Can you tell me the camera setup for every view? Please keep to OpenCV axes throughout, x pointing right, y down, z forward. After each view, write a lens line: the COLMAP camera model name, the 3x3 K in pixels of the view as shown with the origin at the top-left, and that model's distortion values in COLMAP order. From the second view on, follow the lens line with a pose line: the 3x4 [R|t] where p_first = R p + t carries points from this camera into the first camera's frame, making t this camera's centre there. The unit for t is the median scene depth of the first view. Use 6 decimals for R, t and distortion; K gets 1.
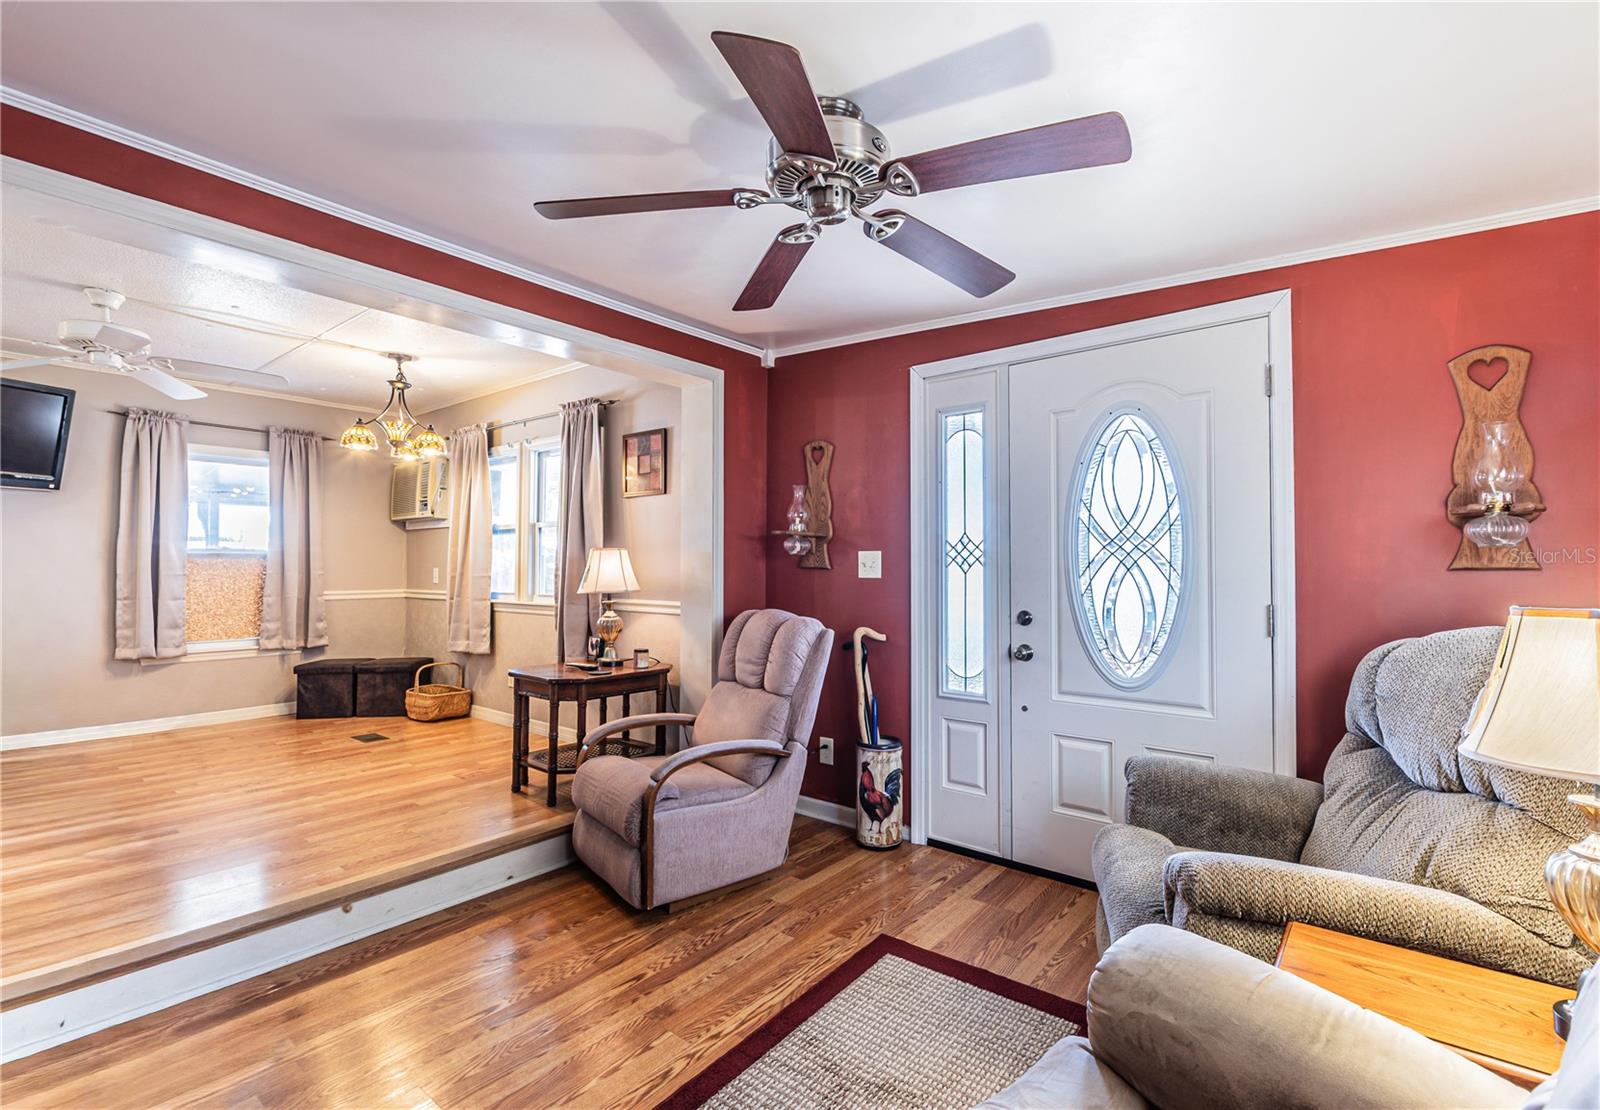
lens RADIAL K [[734.5, 0, 807.3], [0, 734.5, 563.3], [0, 0, 1]] dist [-0.005503, -0.000537]
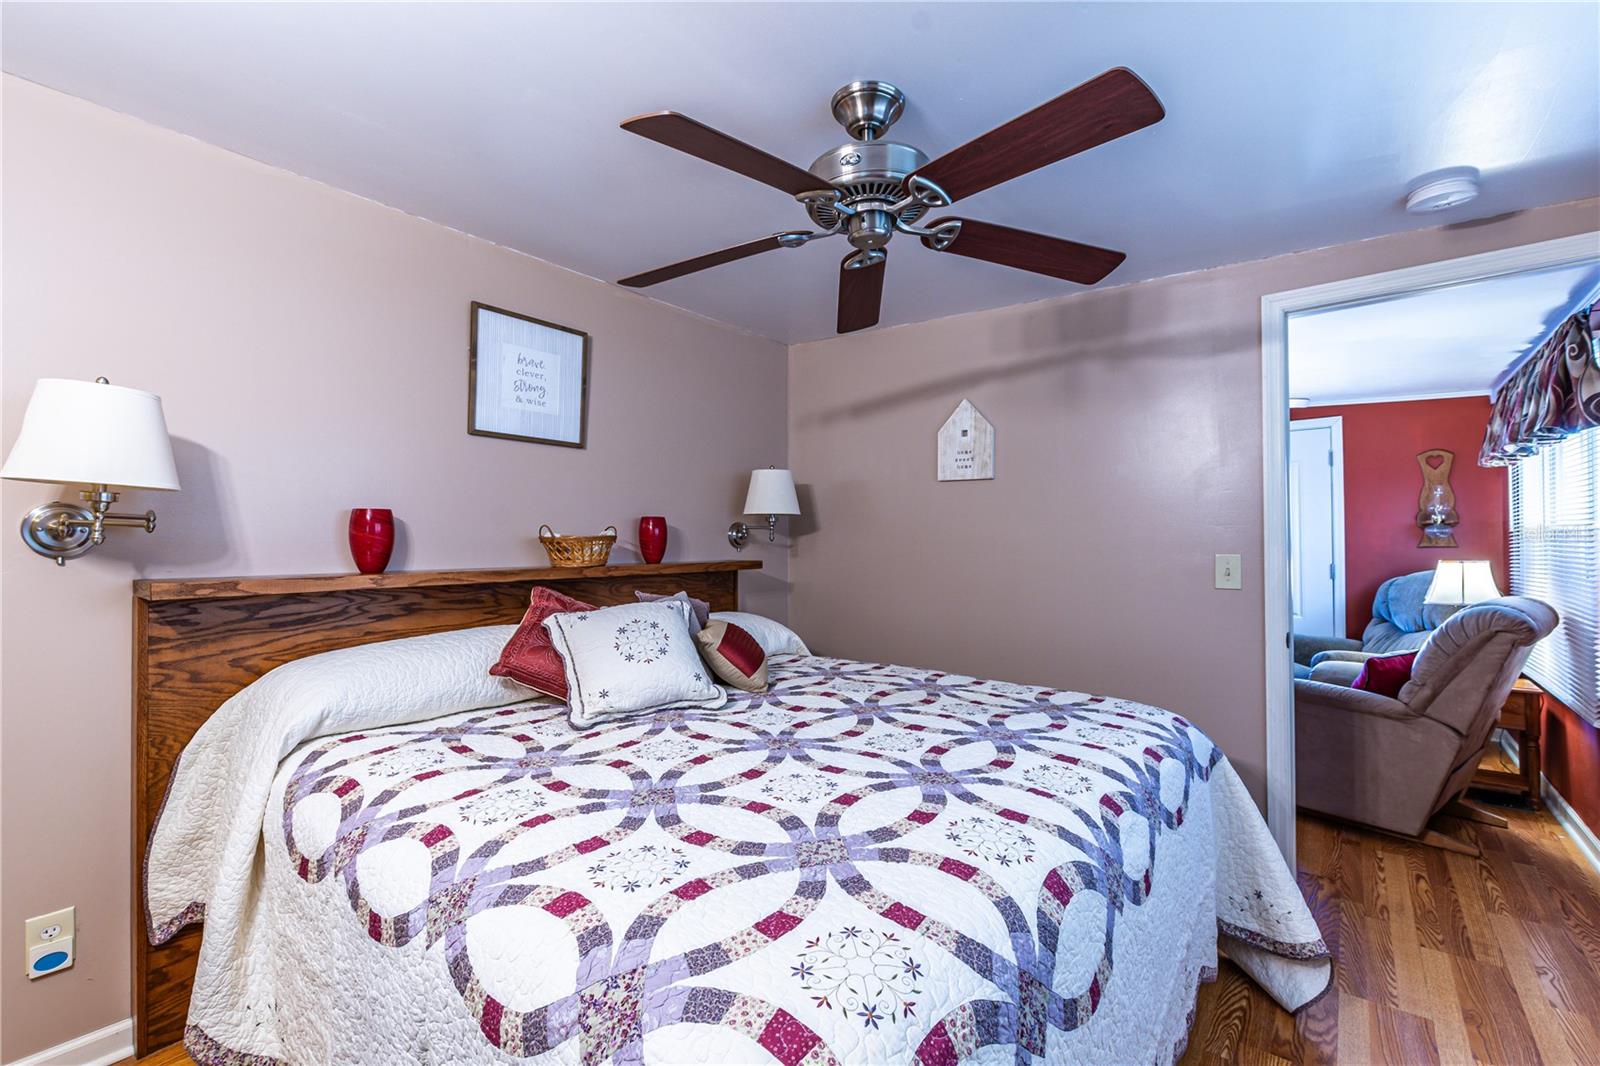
lens RADIAL K [[700.9, 0, 791.9], [0, 700.9, 528.0], [0, 0, 1]] dist [0.000395, 0.000316]
pose [[0.999990, 0.000754, -0.004507, -1.086275], [-0.000766, 0.999996, -0.002773, -0.046941], [0.004505, 0.002776, 0.999986, -1.221650]]
